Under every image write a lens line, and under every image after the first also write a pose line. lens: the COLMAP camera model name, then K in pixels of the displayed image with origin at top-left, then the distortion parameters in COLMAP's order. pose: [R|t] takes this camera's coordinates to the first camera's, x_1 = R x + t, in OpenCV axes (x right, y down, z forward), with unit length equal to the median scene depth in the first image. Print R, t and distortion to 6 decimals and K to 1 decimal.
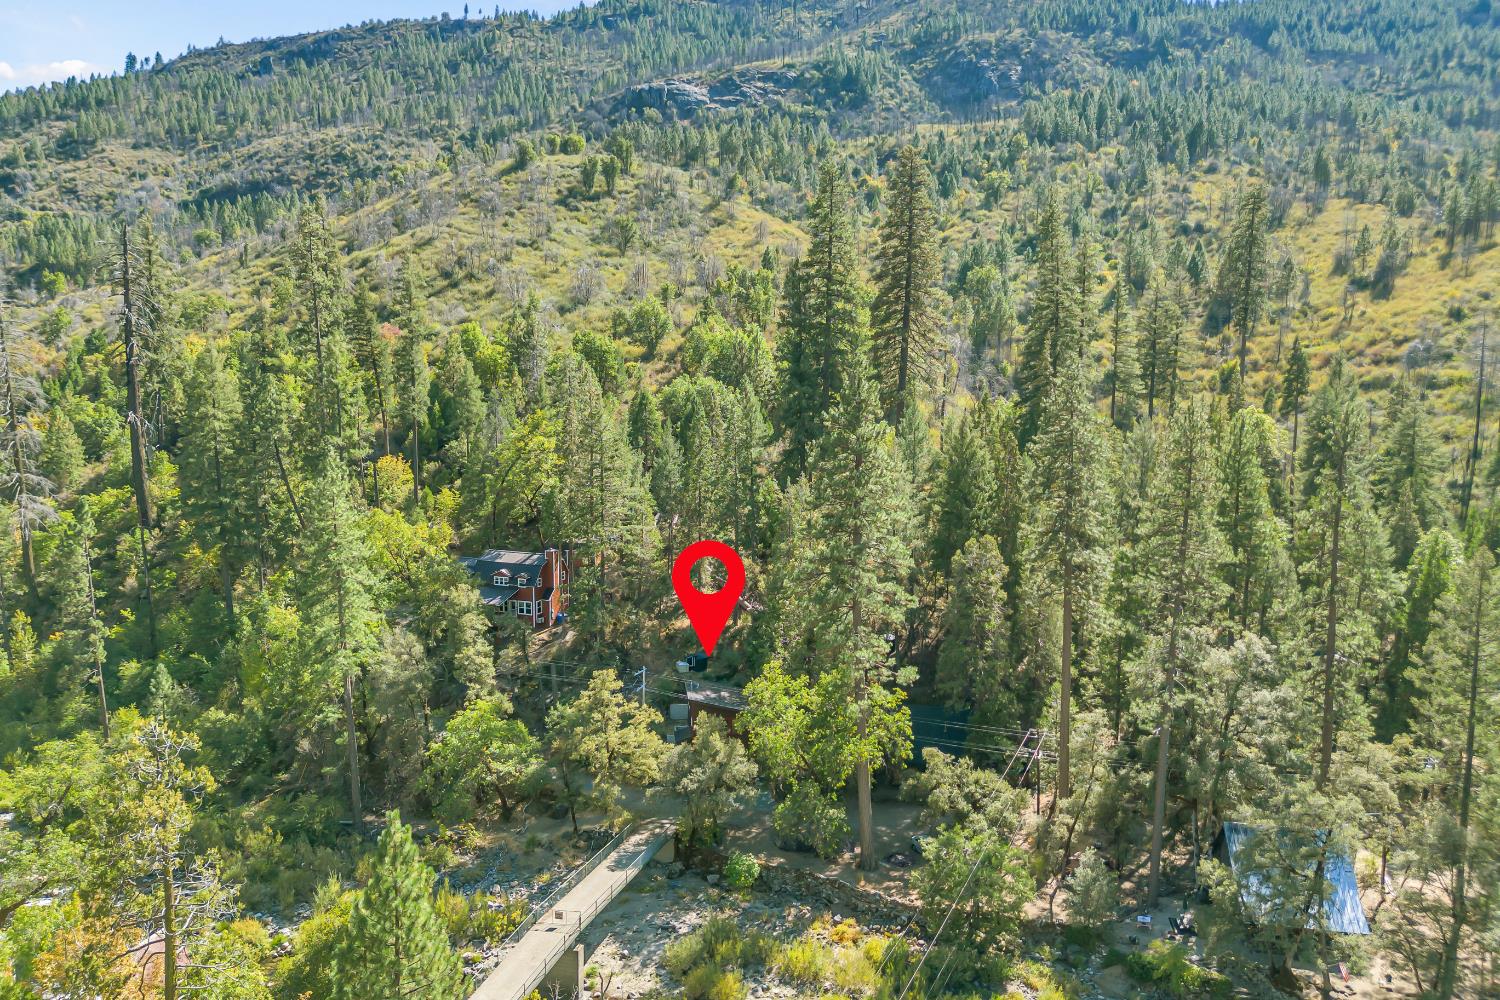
lens RADIAL K [[1050.5, 0, 750.0], [0, 1050.5, 500.0], [0, 0, 1]] dist [0.053474, -0.052805]
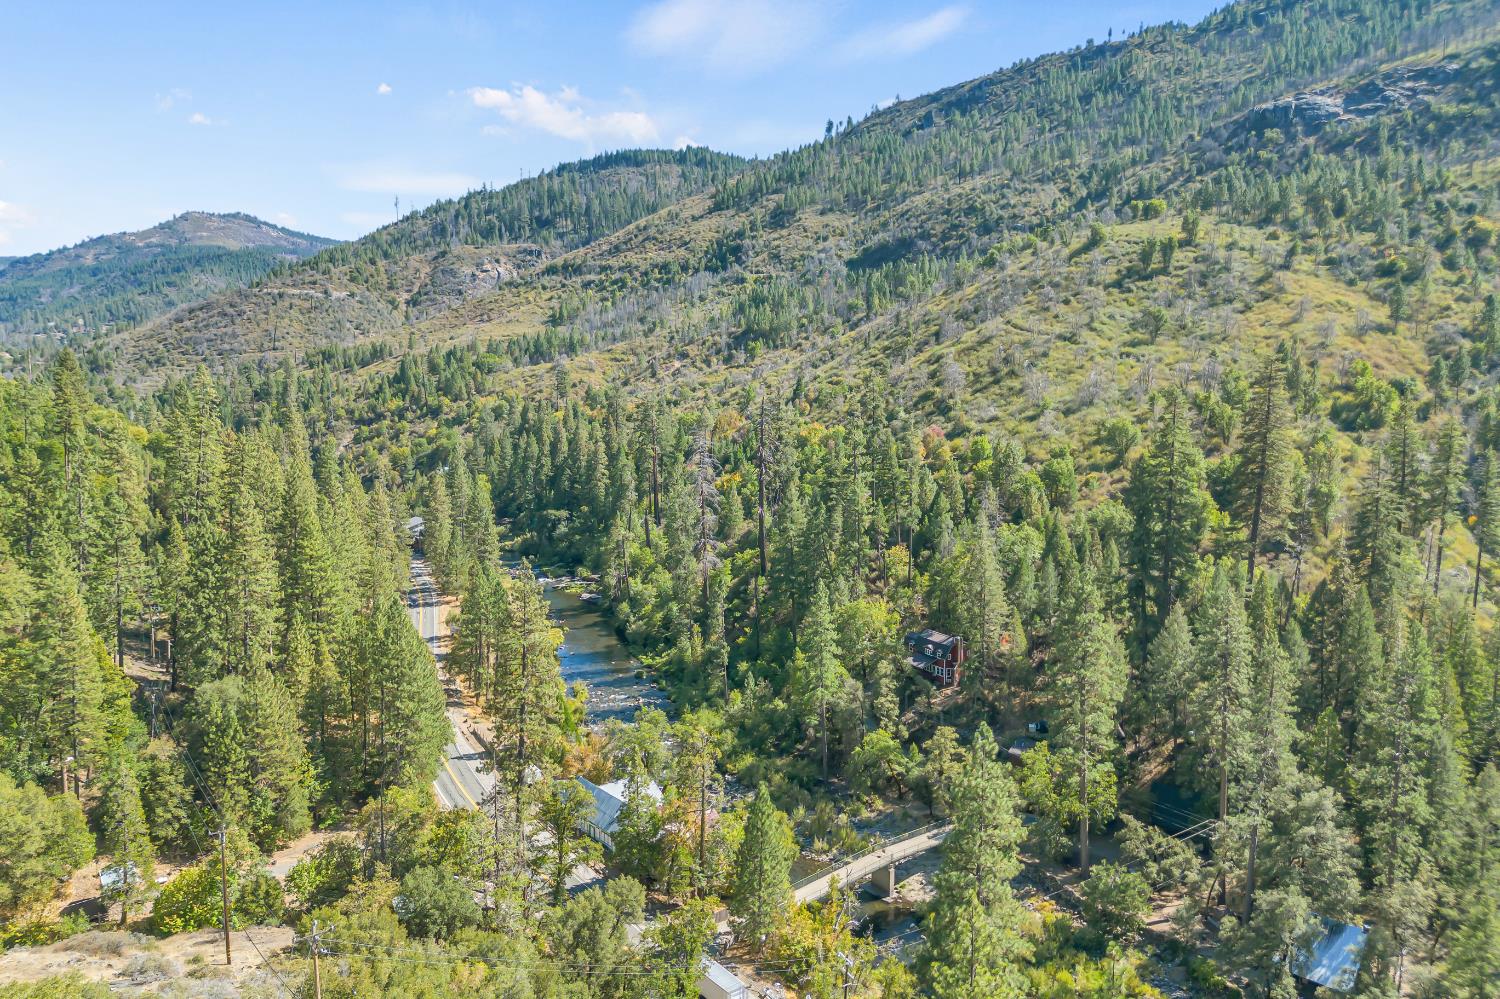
lens RADIAL K [[1050.5, 0, 750.0], [0, 1050.5, 499.5], [0, 0, 1]] dist [0.053474, -0.052805]
pose [[0.825866, 0.069431, -0.559576, 0.083567], [-0.055555, 0.997581, 0.041786, -0.041040], [0.561123, -0.003422, 0.827725, -0.095972]]
